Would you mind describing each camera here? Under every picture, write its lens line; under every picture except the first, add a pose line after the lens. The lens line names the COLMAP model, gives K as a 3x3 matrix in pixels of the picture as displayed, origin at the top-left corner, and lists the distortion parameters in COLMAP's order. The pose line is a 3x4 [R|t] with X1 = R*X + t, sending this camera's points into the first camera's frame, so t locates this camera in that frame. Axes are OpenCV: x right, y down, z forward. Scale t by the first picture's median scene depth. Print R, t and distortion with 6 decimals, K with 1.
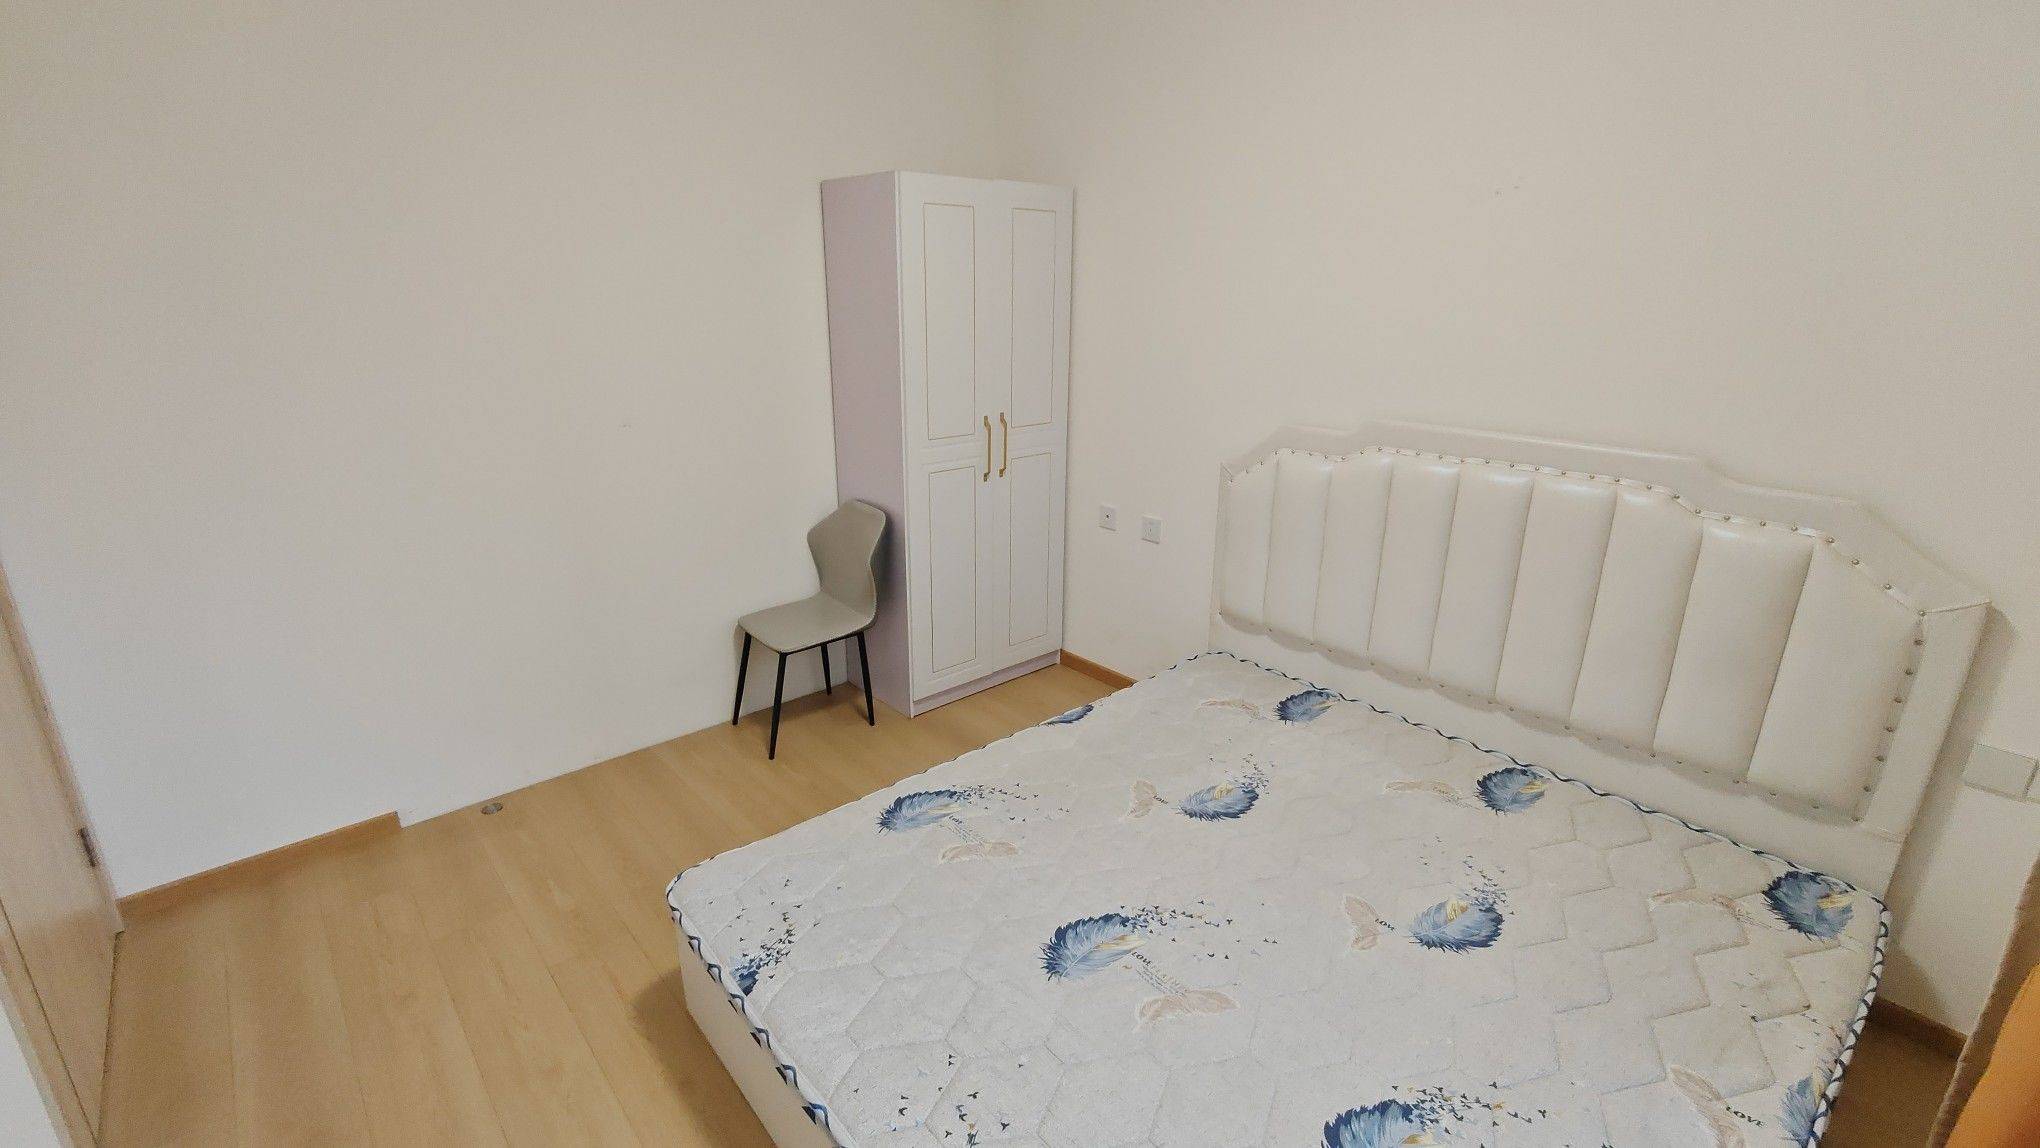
lens RADIAL K [[903.8, 0, 1015.0], [0, 903.8, 566.0], [0, 0, 1]] dist [-0.003803, 0.006584]
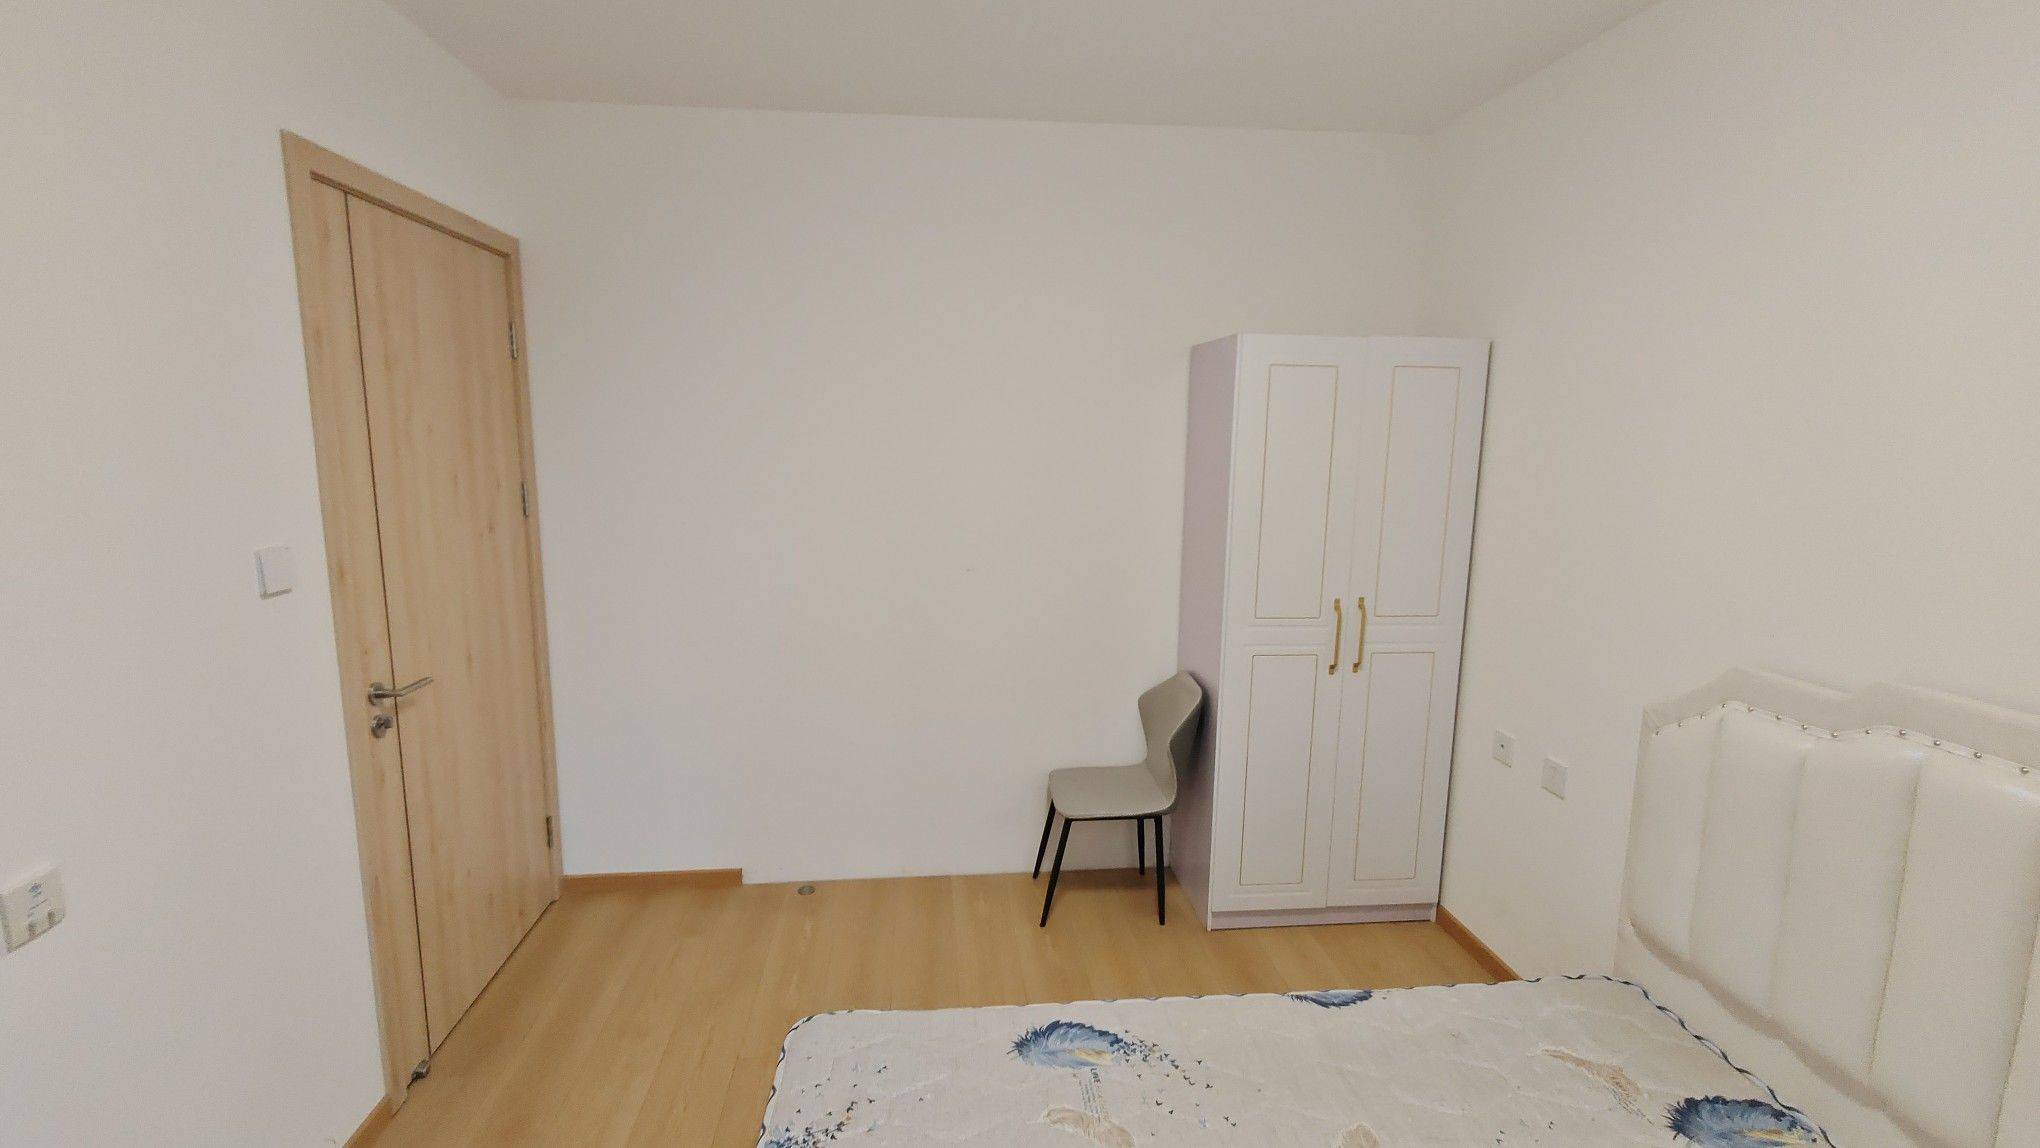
lens RADIAL K [[903.8, 0, 1015.0], [0, 903.8, 566.0], [0, 0, 1]] dist [-0.003803, 0.006584]
pose [[0.811503, 0.096383, -0.576345, 0.226185], [-0.188088, 0.976897, -0.101463, -0.056942], [0.553250, 0.190741, 0.810883, 0.145994]]
